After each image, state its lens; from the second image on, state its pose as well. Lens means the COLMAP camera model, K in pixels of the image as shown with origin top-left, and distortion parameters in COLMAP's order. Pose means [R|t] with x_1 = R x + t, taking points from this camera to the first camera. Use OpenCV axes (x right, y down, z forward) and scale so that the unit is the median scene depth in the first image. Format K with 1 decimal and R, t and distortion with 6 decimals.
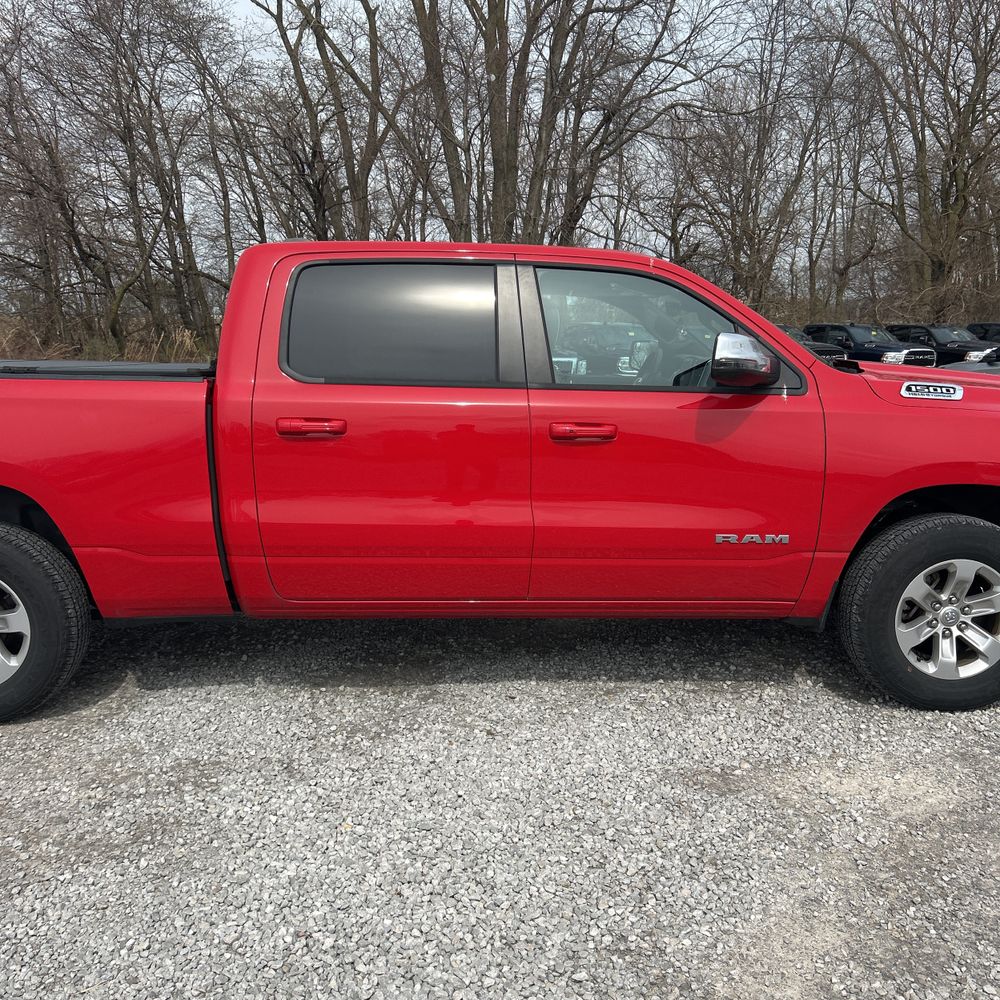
lens RADIAL K [[983.1, 0, 513.3], [0, 983.1, 509.3], [0, 0, 1]] dist [0.058999, -0.166569]
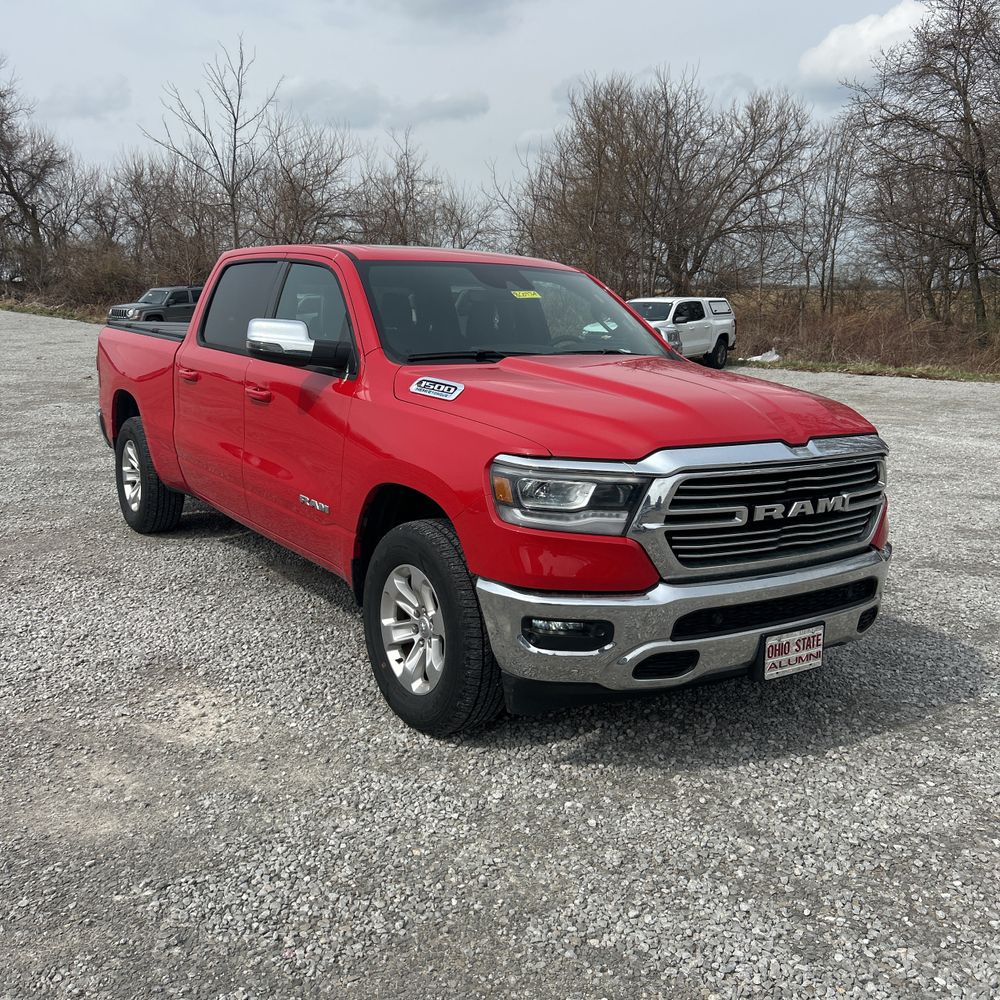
lens RADIAL K [[1010.6, 0, 500.0], [0, 1010.6, 500.0], [0, 0, 1]] dist [0.017011, -0.013114]
pose [[0.496575, 0.180218, -0.849079, 1.180042], [-0.177410, 0.978631, 0.103959, -0.114815], [0.849670, 0.099011, 0.517936, 0.507483]]
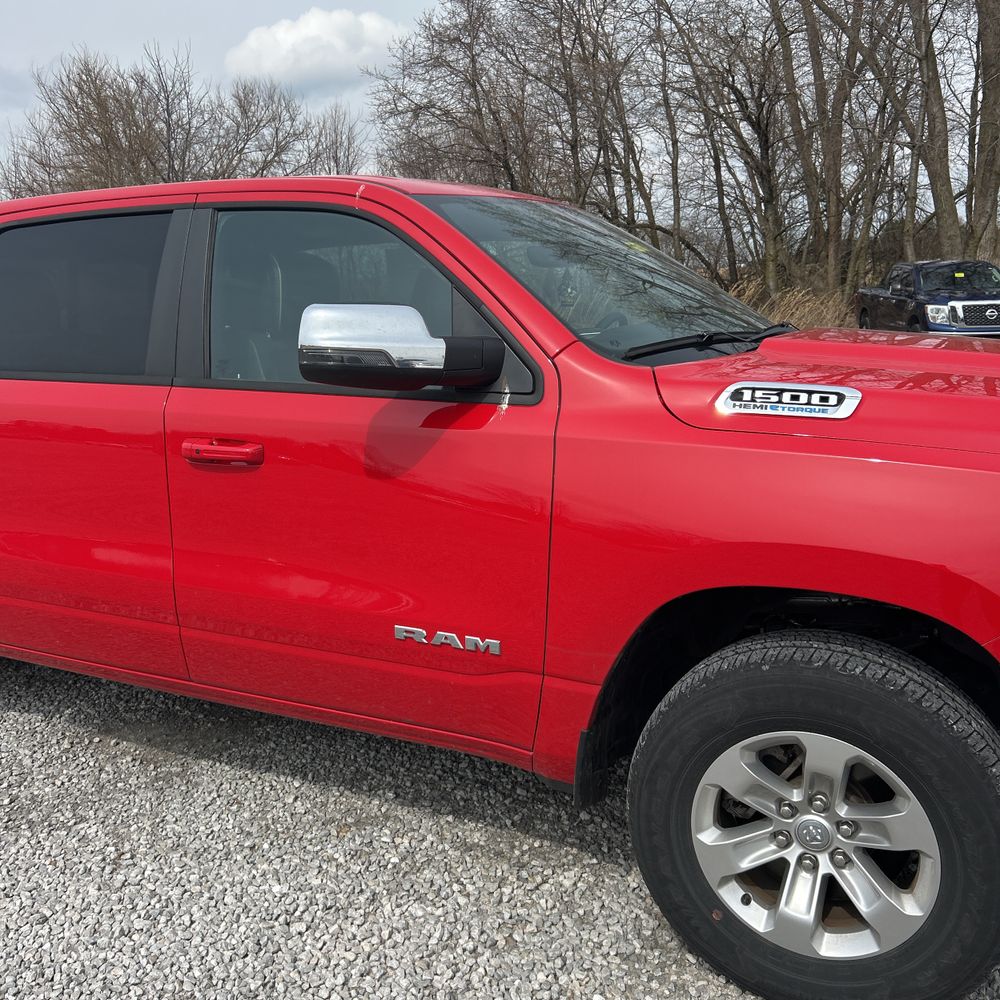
lens RADIAL K [[1010.6, 0, 500.0], [0, 1010.6, 500.0], [0, 0, 1]] dist [0.017011, -0.013114]
pose [[0.863239, 0.066236, -0.500431, 0.511359], [-0.051503, 0.997737, 0.043216, -0.074979], [0.502161, -0.011532, 0.864697, 0.421881]]
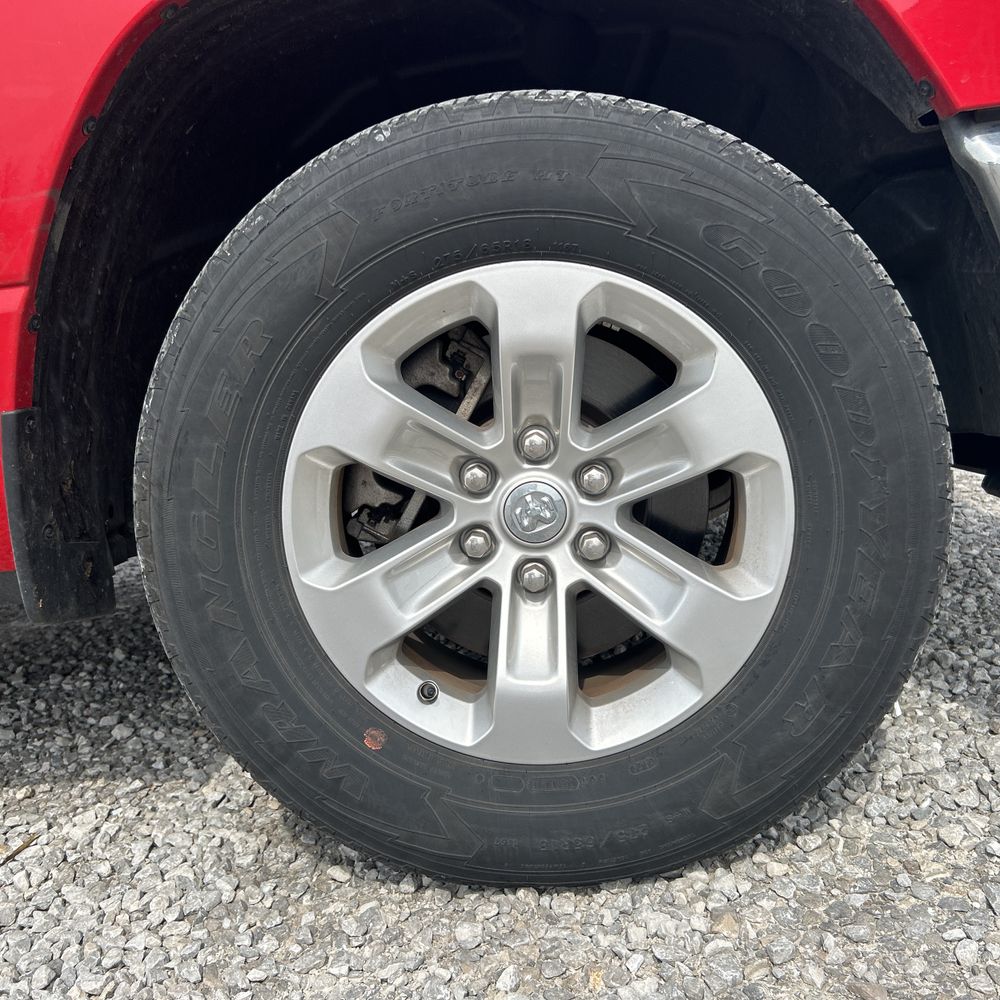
lens RADIAL K [[1009.9, 0, 510.6], [0, 1009.9, 481.1], [0, 0, 1]] dist [0.018599, -0.013945]
pose [[0.987098, -0.110712, -0.115678, 0.429956], [0.110525, 0.993841, -0.008044, 0.094258], [0.115856, -0.004845, 0.993254, 0.684425]]
